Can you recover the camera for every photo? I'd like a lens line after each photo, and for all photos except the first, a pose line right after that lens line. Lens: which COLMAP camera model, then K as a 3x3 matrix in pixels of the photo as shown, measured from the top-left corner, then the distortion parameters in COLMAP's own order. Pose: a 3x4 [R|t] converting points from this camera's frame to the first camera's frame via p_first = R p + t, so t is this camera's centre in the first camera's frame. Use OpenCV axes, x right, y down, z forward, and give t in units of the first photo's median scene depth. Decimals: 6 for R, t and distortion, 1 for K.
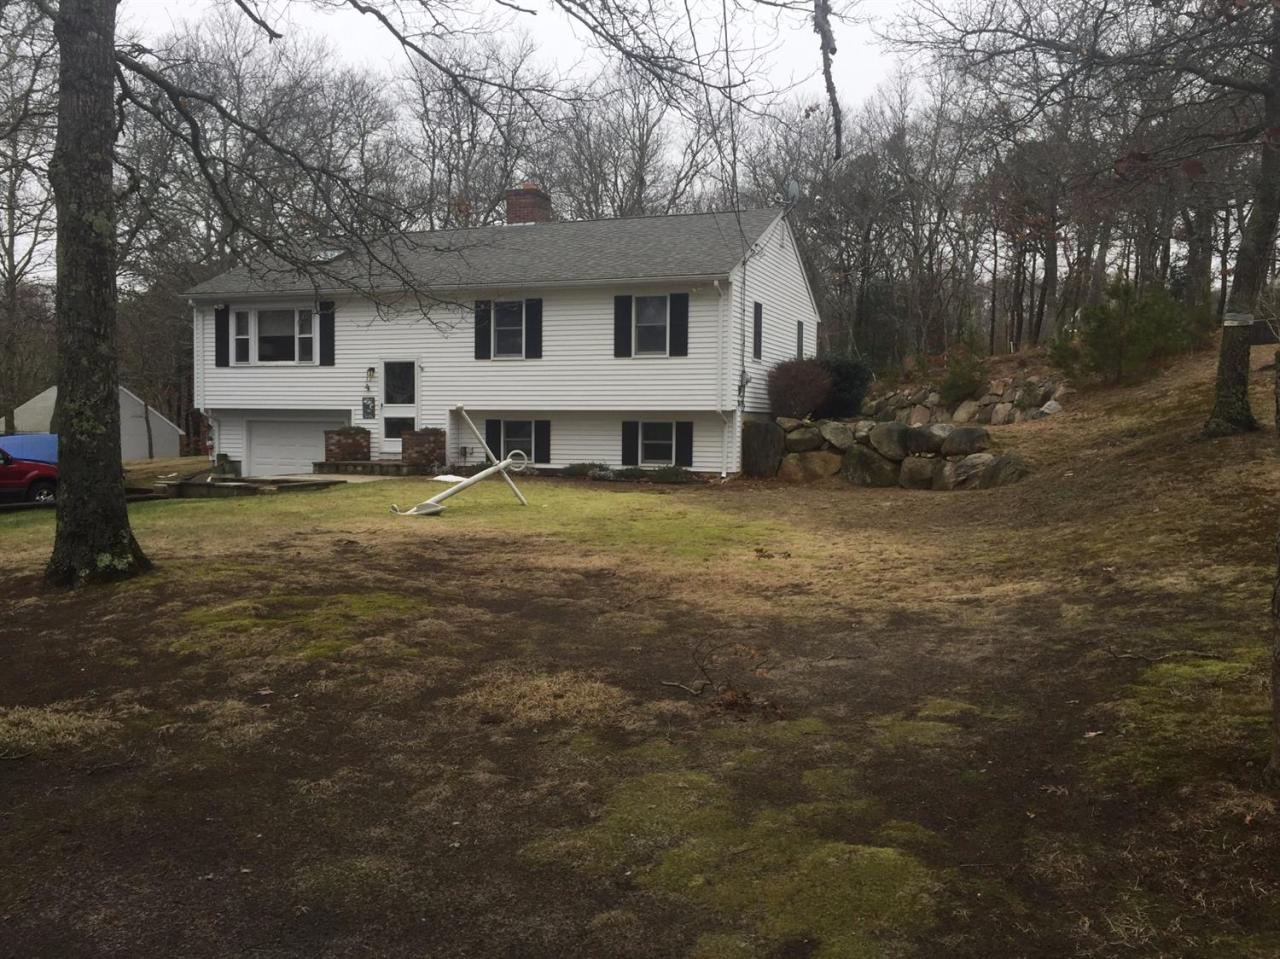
lens RADIAL K [[1077.9, 0, 640.0], [0, 1077.9, 479.5], [0, 0, 1]] dist [0.073091, 0.000601]
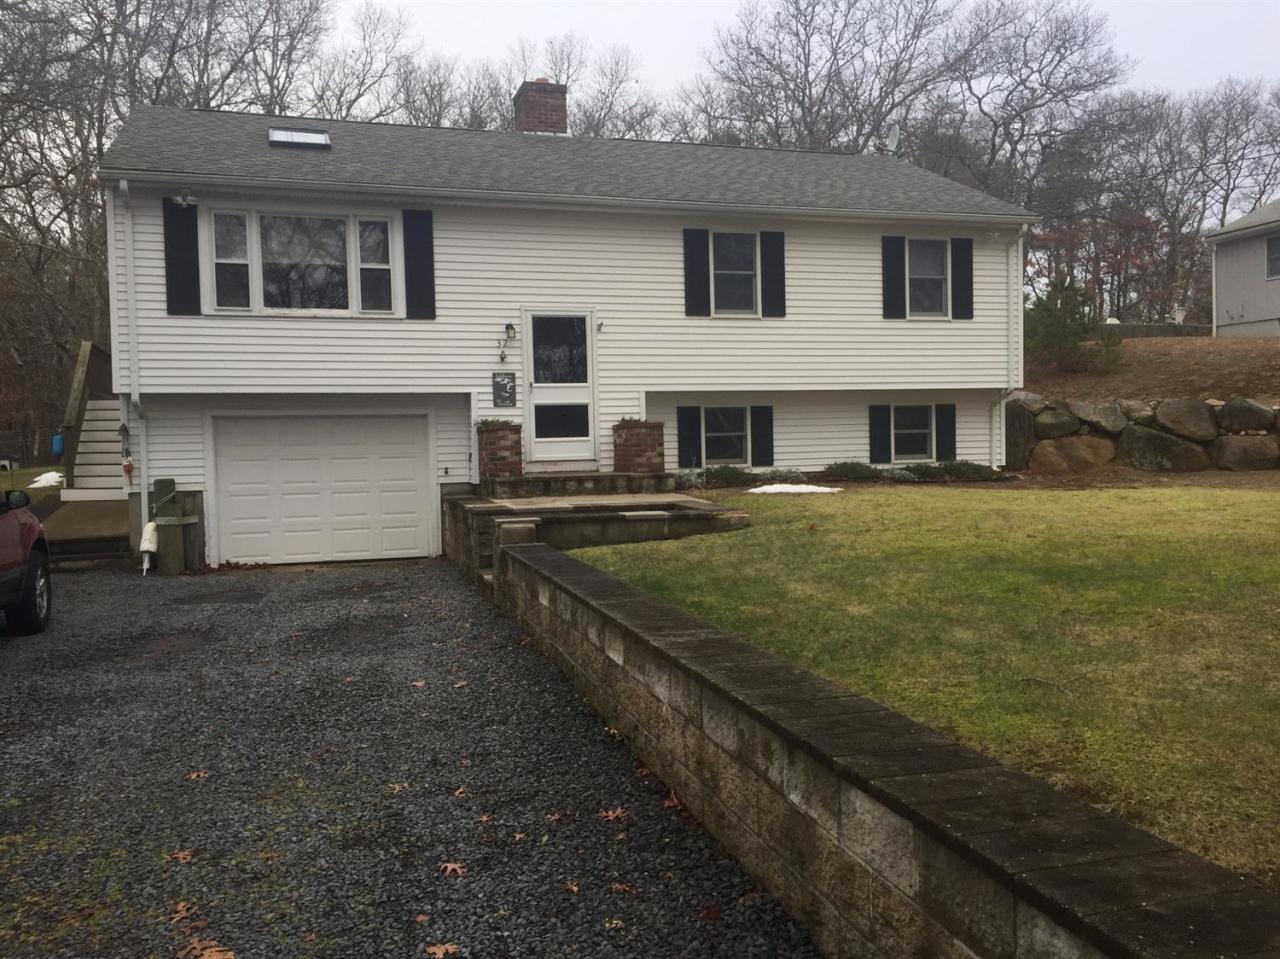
lens RADIAL K [[1077.9, 0, 640.0], [0, 1077.9, 479.5], [0, 0, 1]] dist [0.073091, 0.000601]
pose [[0.788234, -0.046179, 0.613640, -0.583349], [0.058382, 0.998294, 0.000134, -0.011173], [-0.612599, 0.035720, 0.789586, 0.484434]]
